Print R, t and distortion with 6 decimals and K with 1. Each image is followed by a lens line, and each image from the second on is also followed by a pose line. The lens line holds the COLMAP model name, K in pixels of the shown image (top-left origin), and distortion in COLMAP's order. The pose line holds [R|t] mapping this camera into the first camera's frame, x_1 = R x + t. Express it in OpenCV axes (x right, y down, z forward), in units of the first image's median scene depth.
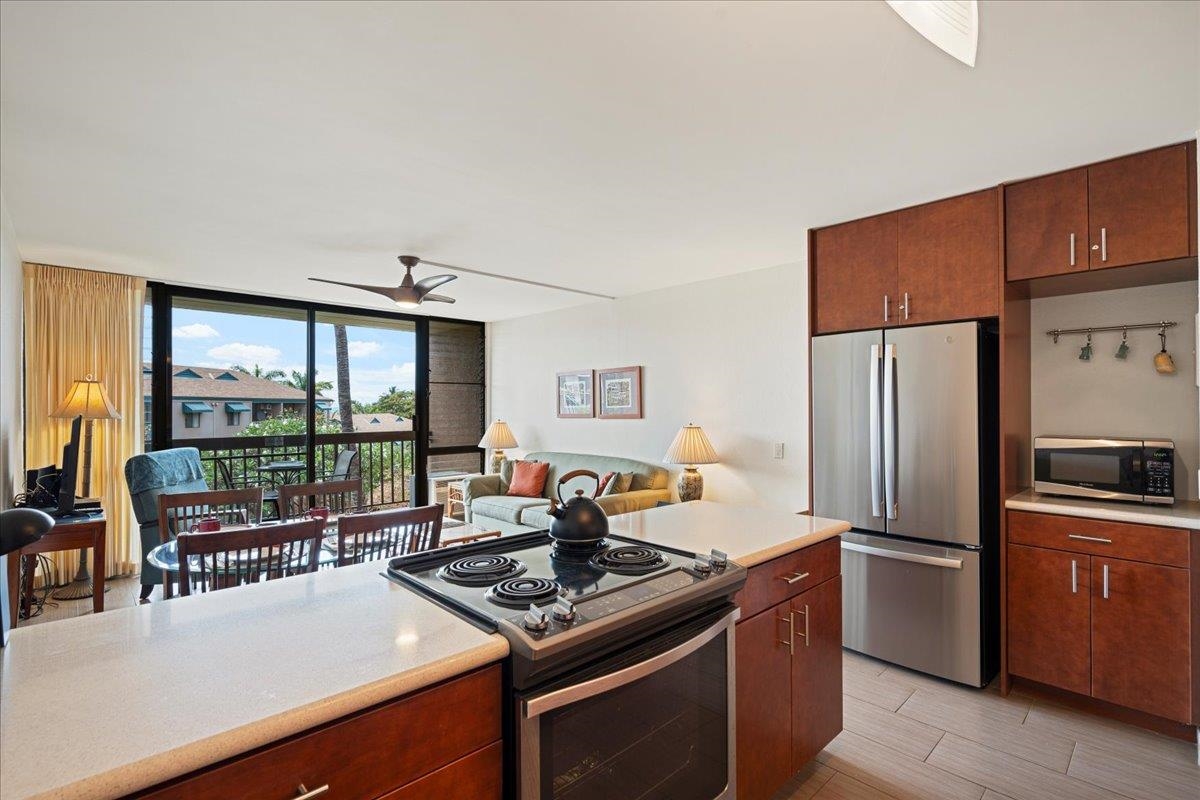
lens RADIAL K [[565.7, 0, 594.9], [0, 565.7, 399.6], [0, 0, 1]] dist [0.000986, 0.000127]
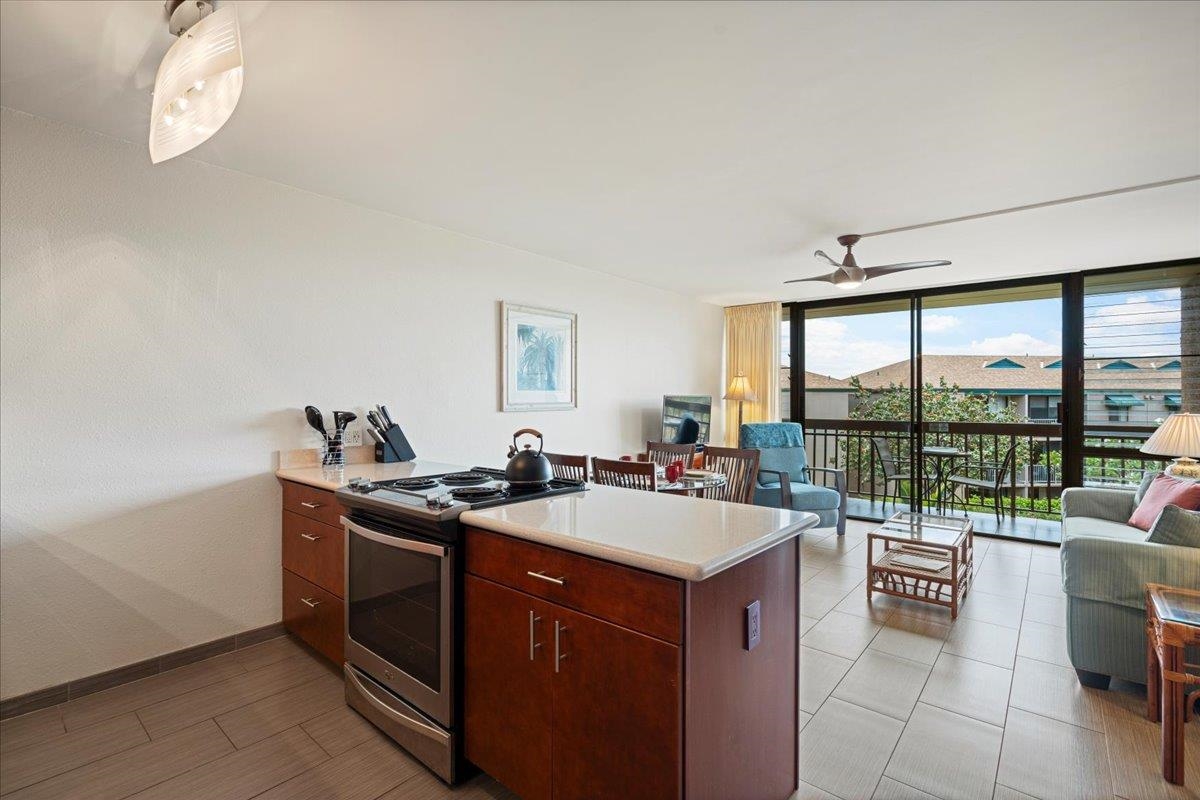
lens RADIAL K [[542.8, 0, 600.3], [0, 542.8, 397.1], [0, 0, 1]] dist [-0.006019, 0.001769]
pose [[0.120859, -0.000270, -0.992670, 0.388901], [0.006102, 0.999981, 0.000471, 0.017777], [0.992651, -0.006114, 0.120858, 0.331974]]
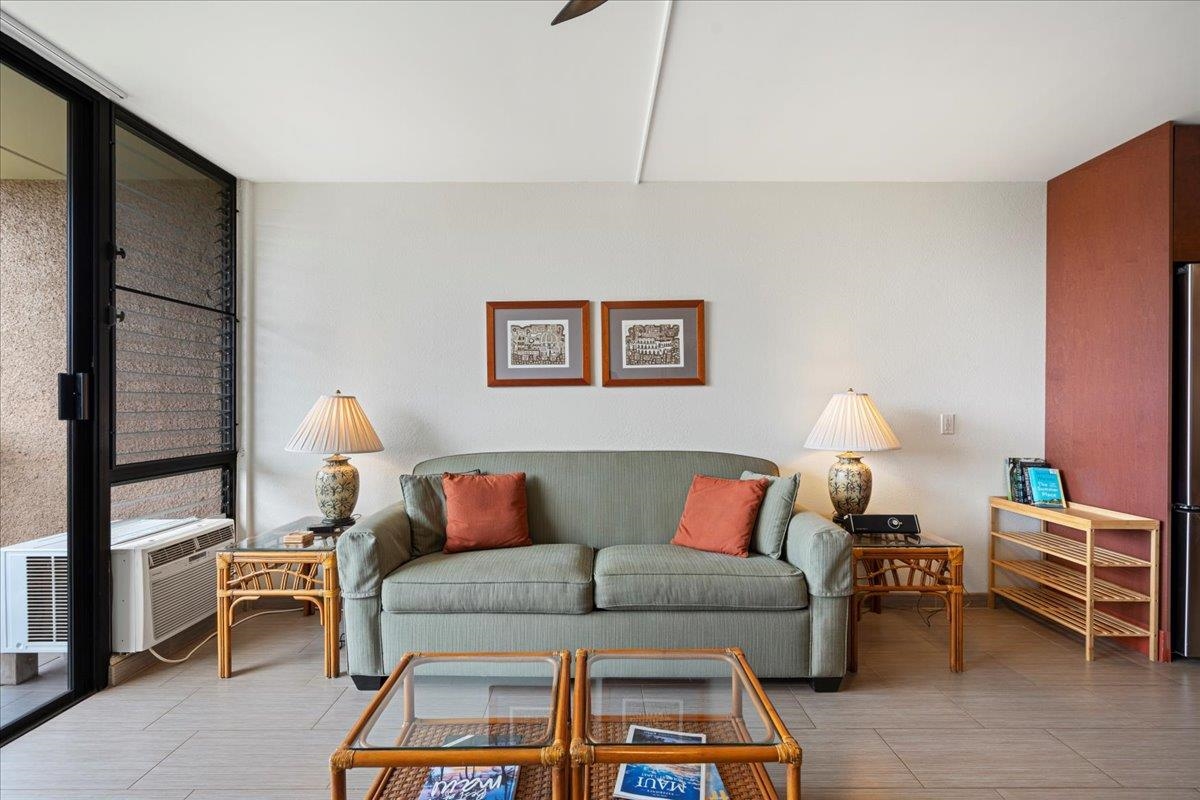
lens RADIAL K [[542.8, 0, 594.4], [0, 542.8, 404.8], [0, 0, 1]] dist [-0.006019, 0.001769]
pose [[0.683485, 0.004326, 0.729952, -0.396068], [-0.011243, 0.999926, 0.004601, 0.048594], [-0.729878, -0.011352, 0.683483, 0.630751]]
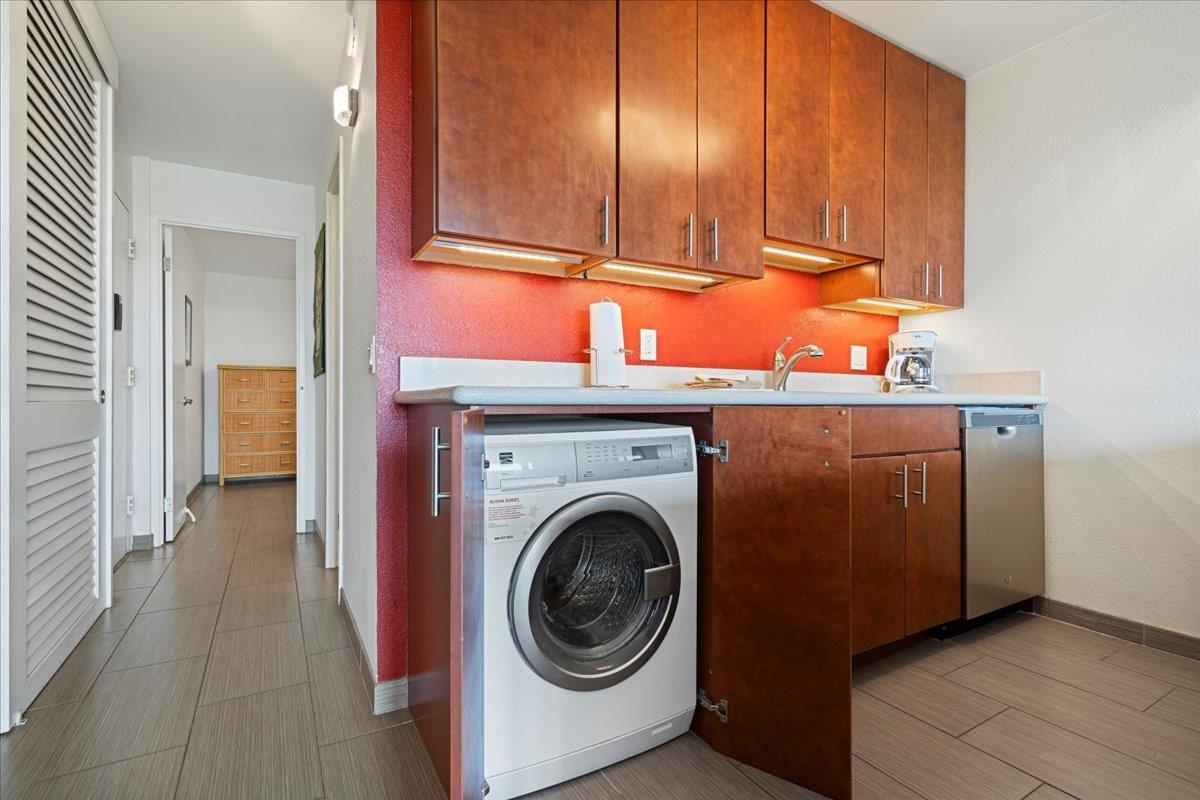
lens RADIAL K [[565.7, 0, 597.1], [0, 565.7, 400.2], [0, 0, 1]] dist [0.000986, 0.000127]
pose [[-0.975098, 0.002717, 0.221759, 0.212308], [0.001060, 0.999971, -0.007592, 0.081832], [-0.221773, -0.007168, -0.975072, 0.430855]]
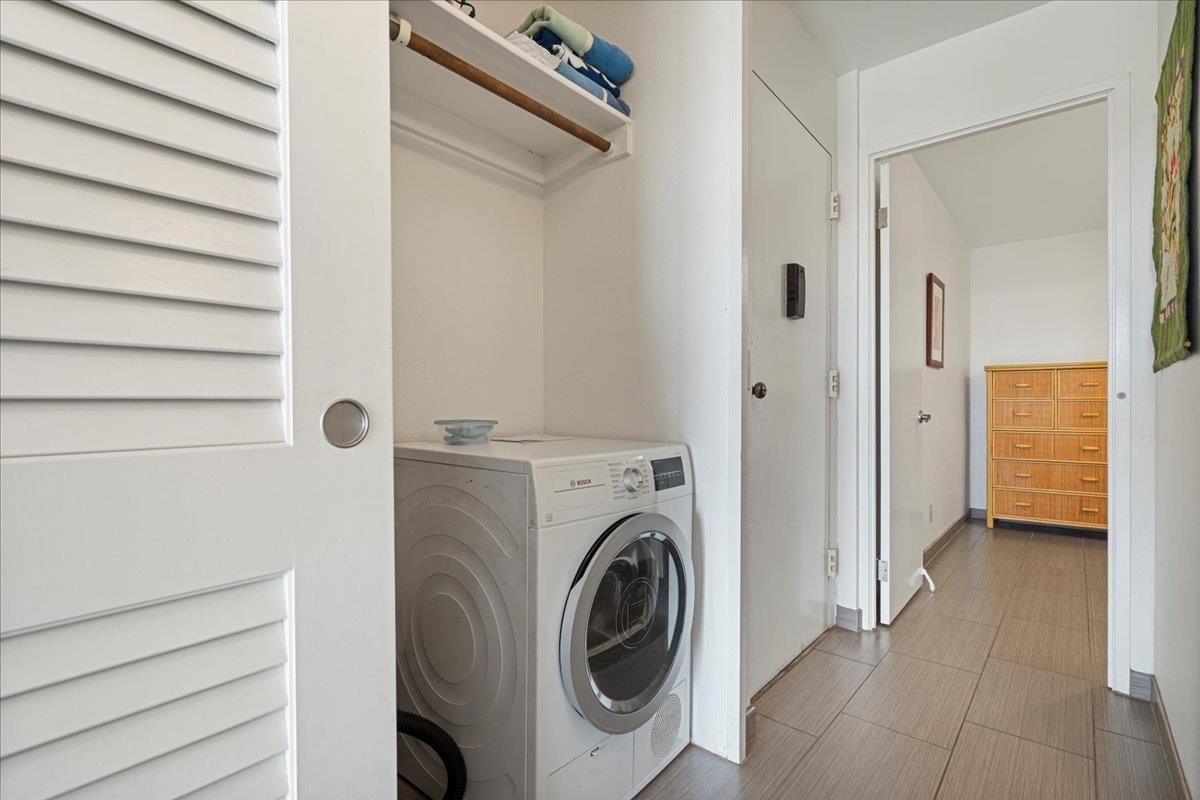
lens RADIAL K [[542.8, 0, 615.6], [0, 542.8, 412.0], [0, 0, 1]] dist [-0.006019, 0.001769]
pose [[-0.118429, -0.002316, 0.992960, 0.439909], [-0.007328, 0.999972, 0.001458, 0.072993], [-0.992936, -0.007104, -0.118442, 0.165947]]
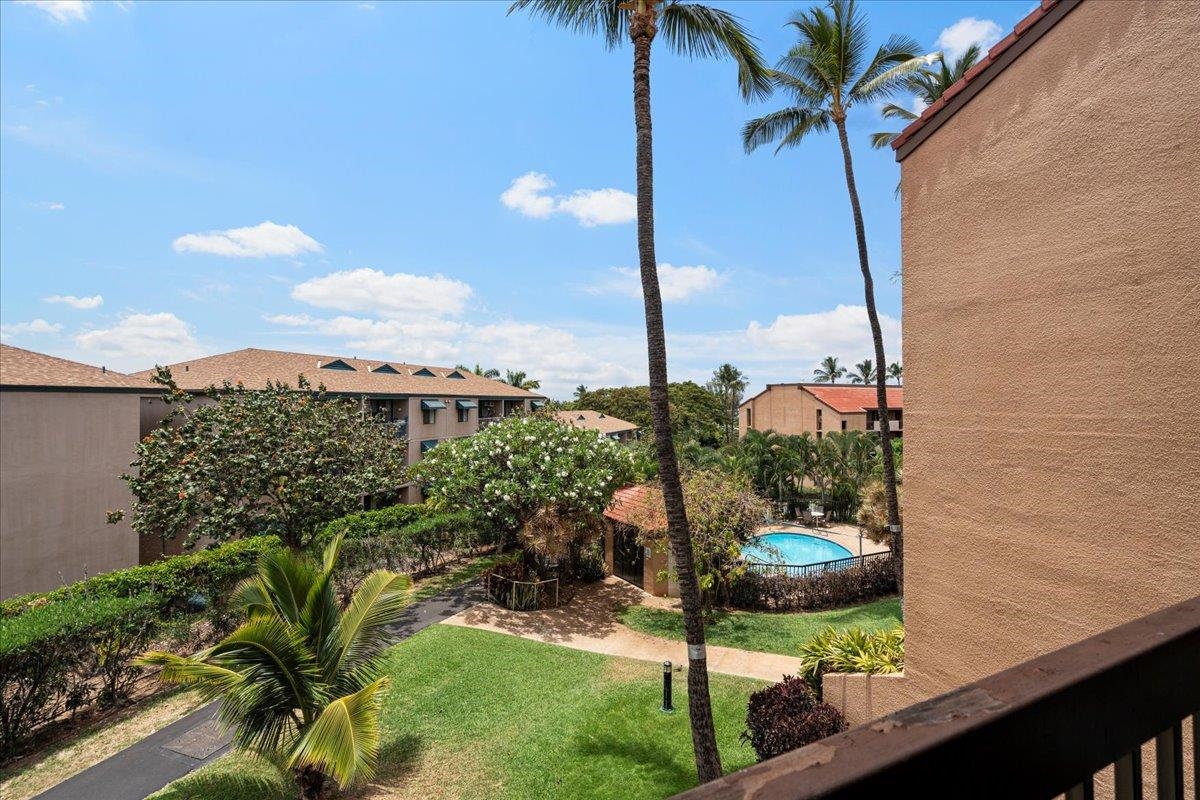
lens RADIAL K [[542.8, 0, 602.0], [0, 542.8, 398.7], [0, 0, 1]] dist [-0.006019, 0.001769]
pose [[0.955436, -0.000229, -0.295197, -0.761508], [0.000910, 0.999997, 0.002171, 0.011027], [0.295196, -0.002343, 0.955434, 0.961404]]
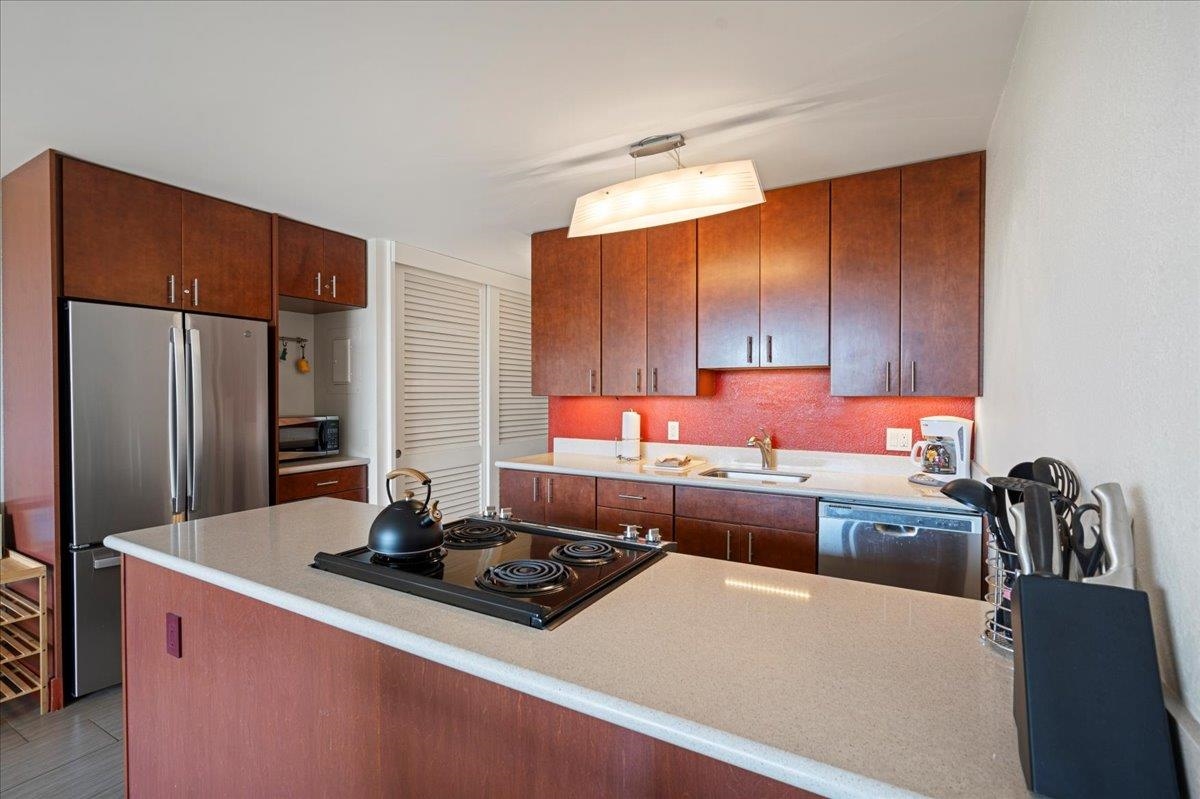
lens RADIAL K [[542.8, 0, 608.8], [0, 542.8, 400.4], [0, 0, 1]] dist [-0.006019, 0.001769]
pose [[-0.305731, -0.009221, 0.952073, -0.291068], [-0.009536, 0.999933, 0.006622, 0.005069], [-0.952070, -0.007054, -0.305798, 0.309370]]
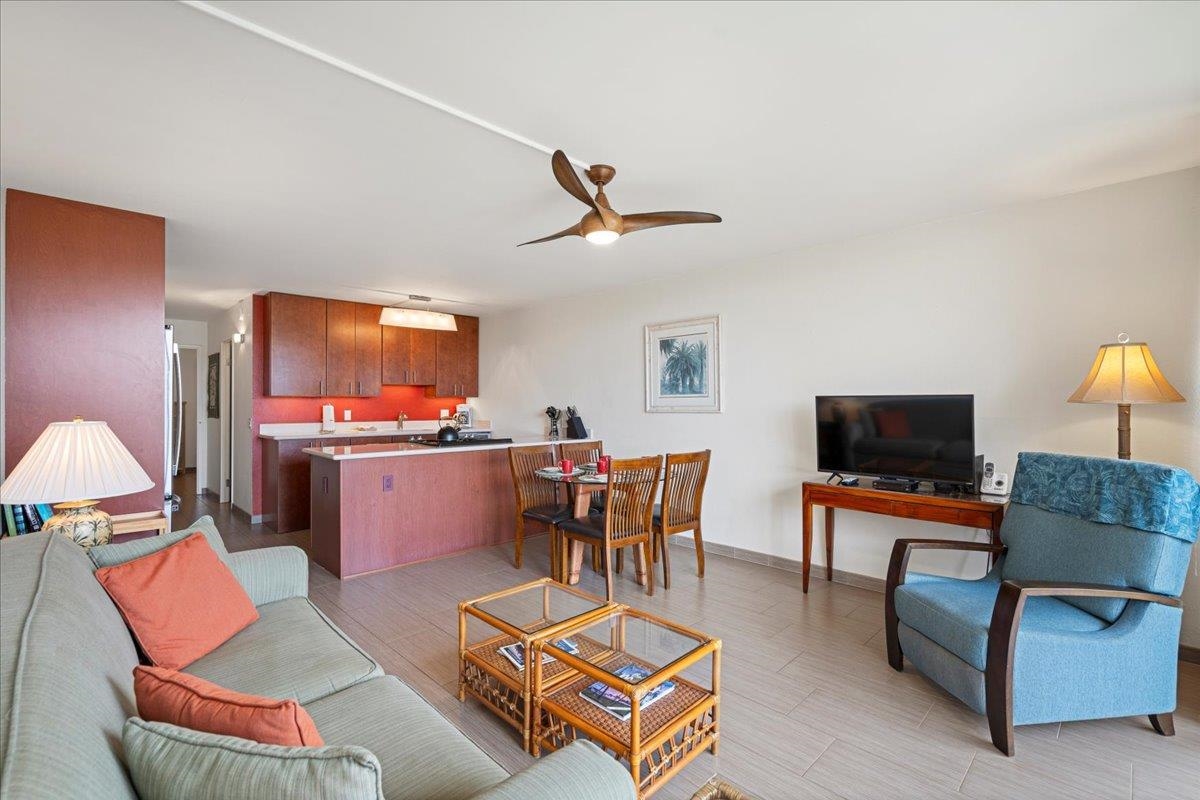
lens RADIAL K [[542.8, 0, 593.7], [0, 542.8, 397.3], [0, 0, 1]] dist [-0.006019, 0.001769]
pose [[-0.999778, 0.003434, -0.020792, -0.224948], [0.003840, 0.999803, -0.019485, 0.028606], [0.020721, -0.019560, -0.999594, 1.191276]]
